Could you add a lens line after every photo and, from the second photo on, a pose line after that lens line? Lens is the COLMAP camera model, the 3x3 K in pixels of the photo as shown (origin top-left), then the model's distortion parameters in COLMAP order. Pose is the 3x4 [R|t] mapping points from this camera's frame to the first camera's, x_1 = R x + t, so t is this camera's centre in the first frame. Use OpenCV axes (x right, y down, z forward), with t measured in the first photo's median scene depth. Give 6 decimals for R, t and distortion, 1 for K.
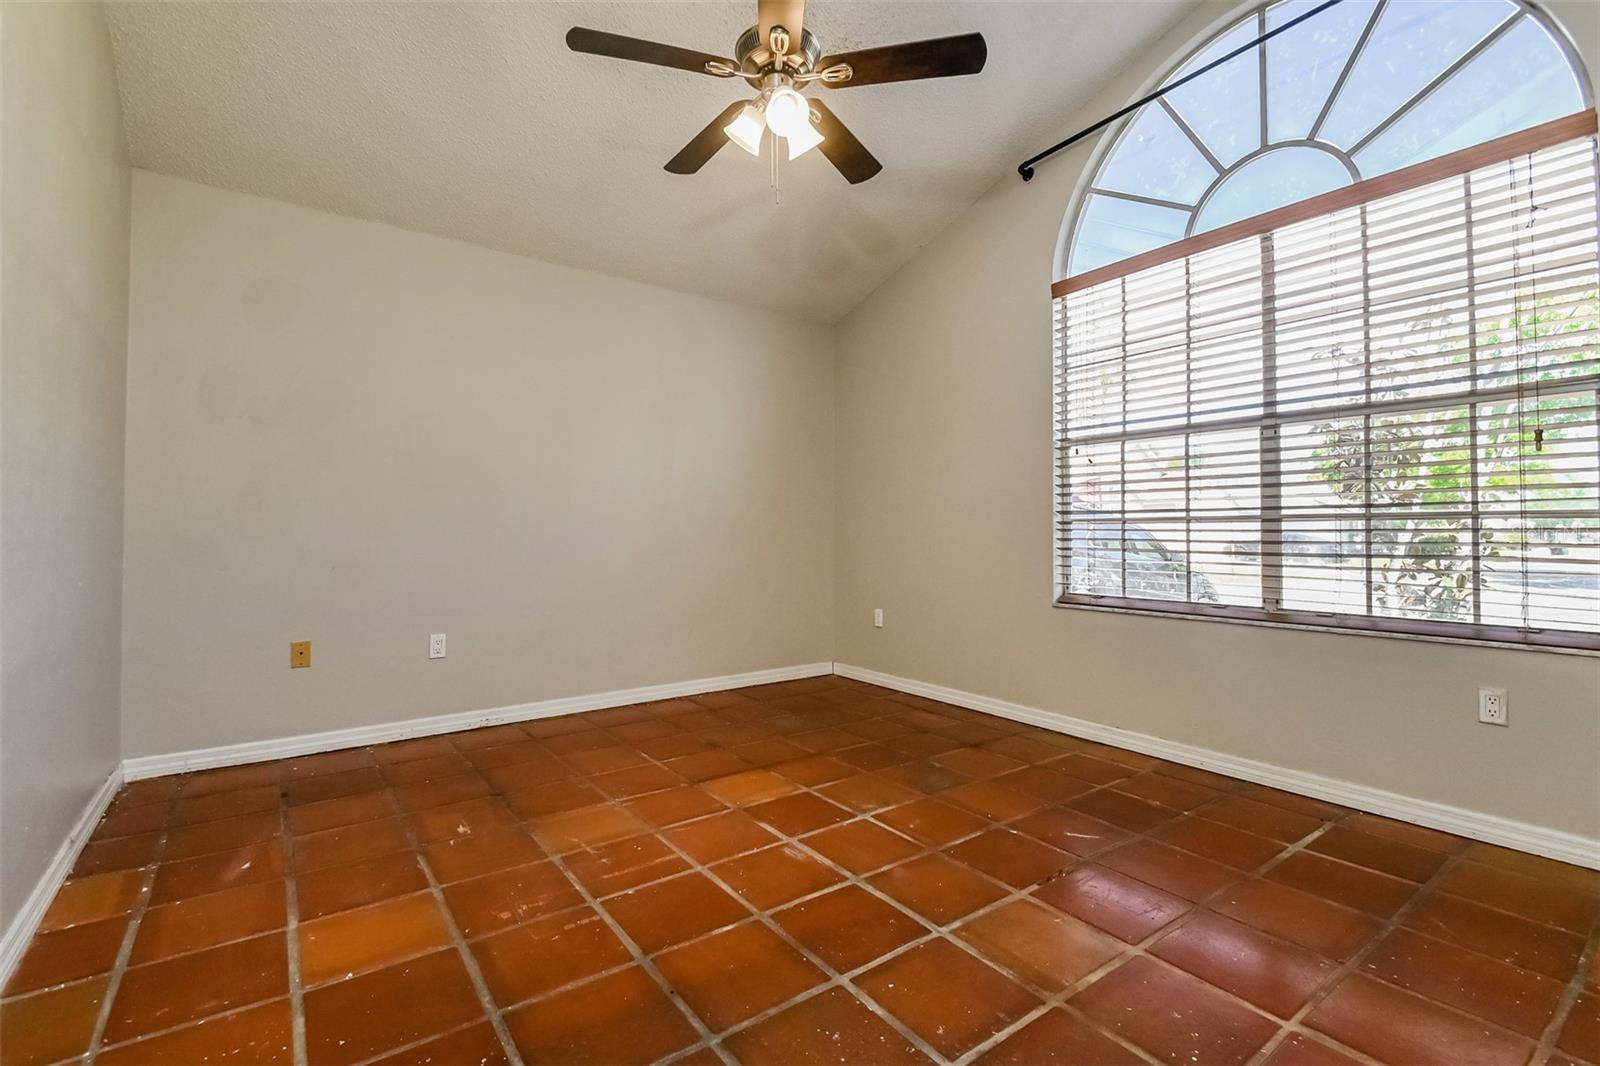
lens RADIAL K [[696.0, 0, 798.4], [0, 696.0, 540.6], [0, 0, 1]] dist [0.000381, -0.012261]
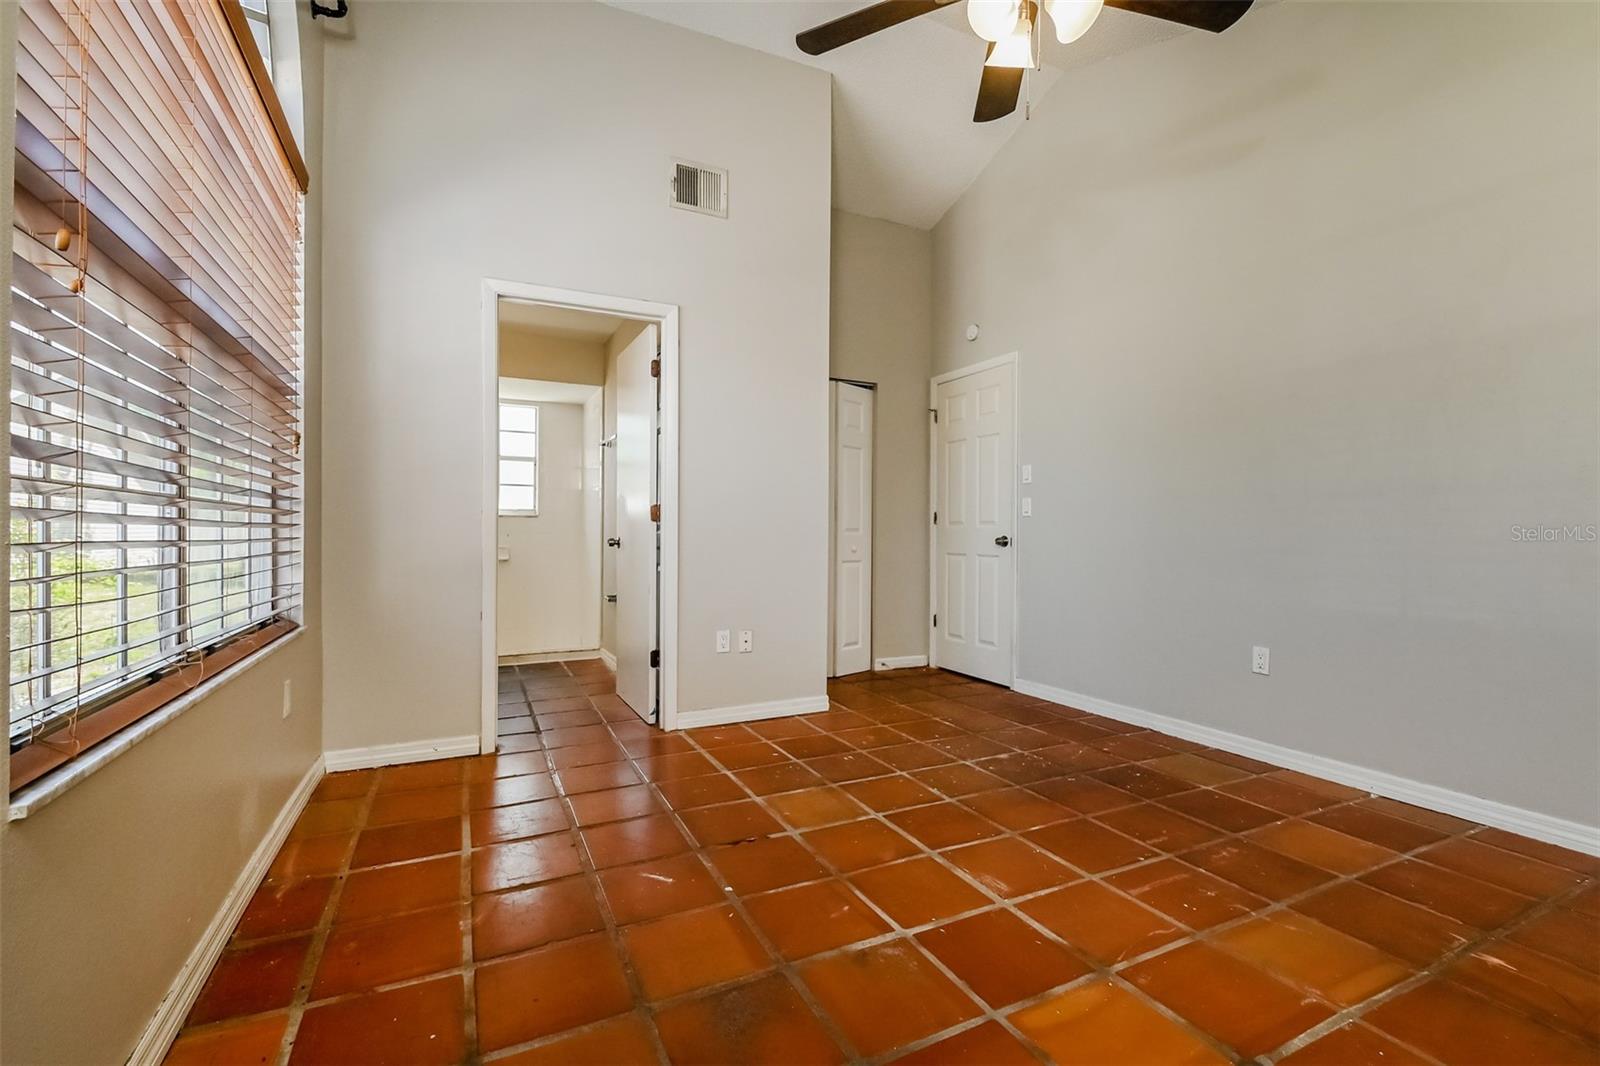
lens RADIAL K [[696.0, 0, 798.4], [0, 696.0, 540.6], [0, 0, 1]] dist [0.000381, -0.012261]
pose [[-0.982140, -0.005424, 0.188076, 0.078938], [-0.001283, 0.999754, 0.022132, -0.019422], [-0.188149, 0.021496, -0.981905, 1.952506]]
